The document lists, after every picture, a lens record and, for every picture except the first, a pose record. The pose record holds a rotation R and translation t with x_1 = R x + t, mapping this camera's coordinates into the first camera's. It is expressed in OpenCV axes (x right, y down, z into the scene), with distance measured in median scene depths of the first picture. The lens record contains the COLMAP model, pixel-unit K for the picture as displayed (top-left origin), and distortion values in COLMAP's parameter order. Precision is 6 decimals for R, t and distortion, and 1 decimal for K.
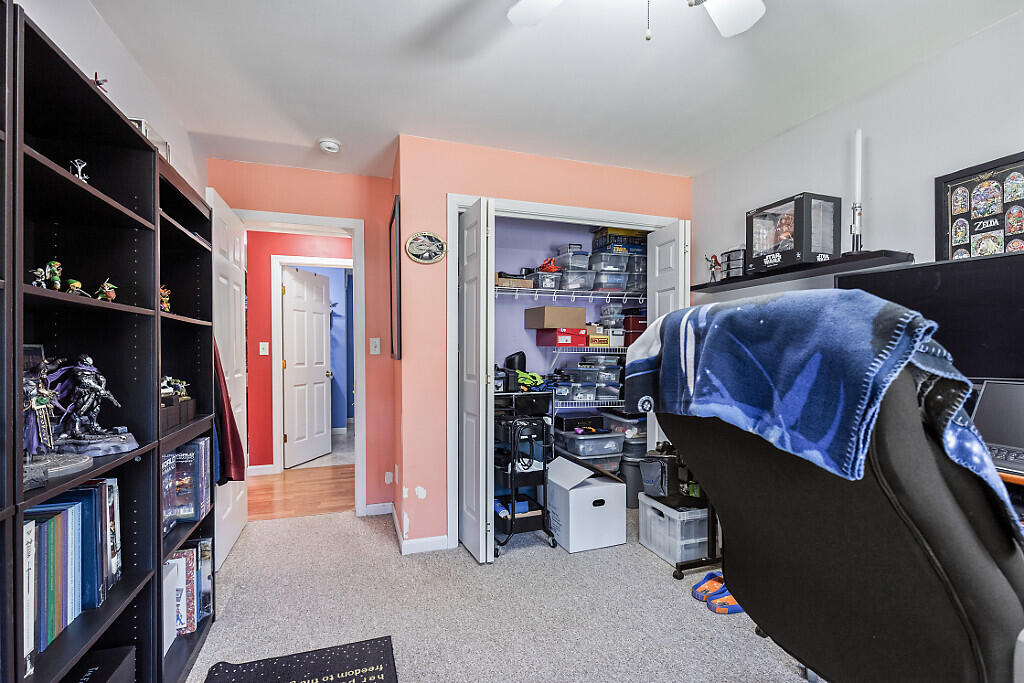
lens RADIAL K [[457.1, 0, 513.8], [0, 457.1, 346.2], [0, 0, 1]] dist [-0.002751, -0.000275]
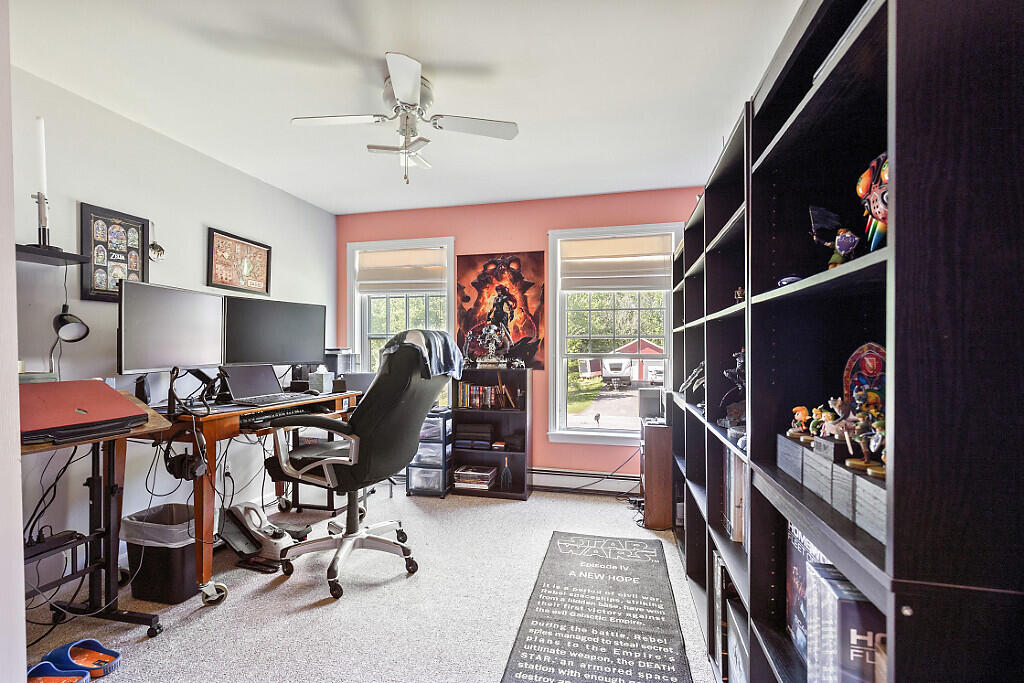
lens RADIAL K [[457.1, 0, 512.7], [0, 457.1, 347.2], [0, 0, 1]] dist [-0.002751, -0.000275]
pose [[-0.843763, 0.008010, 0.536656, -0.478796], [0.004896, 0.999962, -0.007228, 0.014340], [-0.536694, -0.003472, -0.843770, 1.038070]]
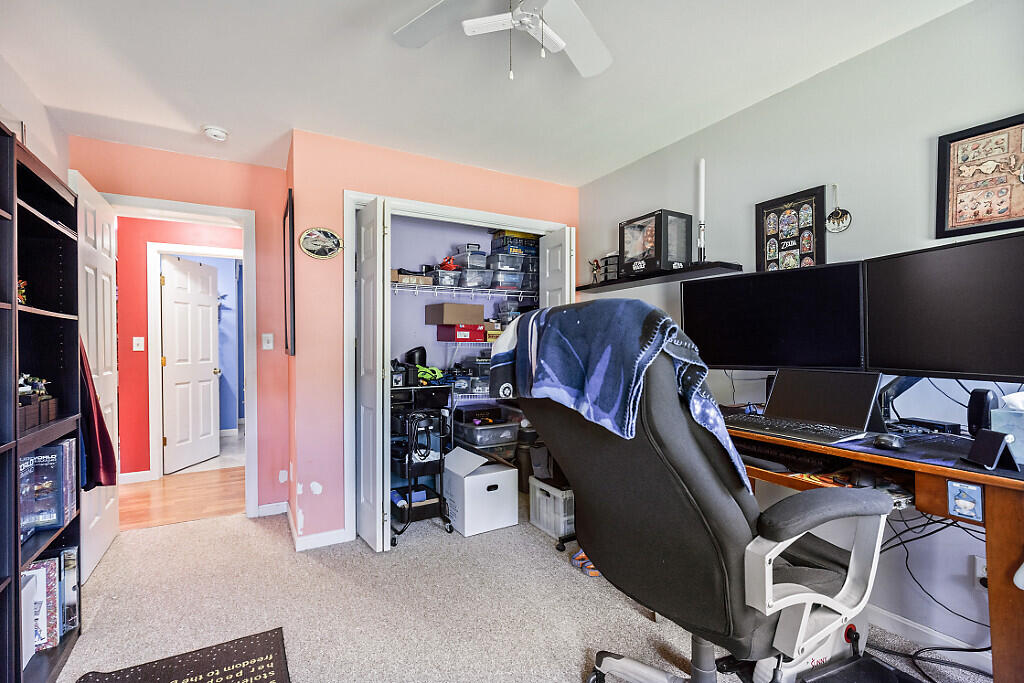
lens RADIAL K [[457.1, 0, 507.5], [0, 457.1, 342.3], [0, 0, 1]] dist [-0.002751, -0.000275]
pose [[0.983639, -0.000796, 0.180147, 0.033182], [0.000492, 0.999998, 0.001734, 0.000290], [-0.180148, -0.001617, 0.983638, -0.067464]]
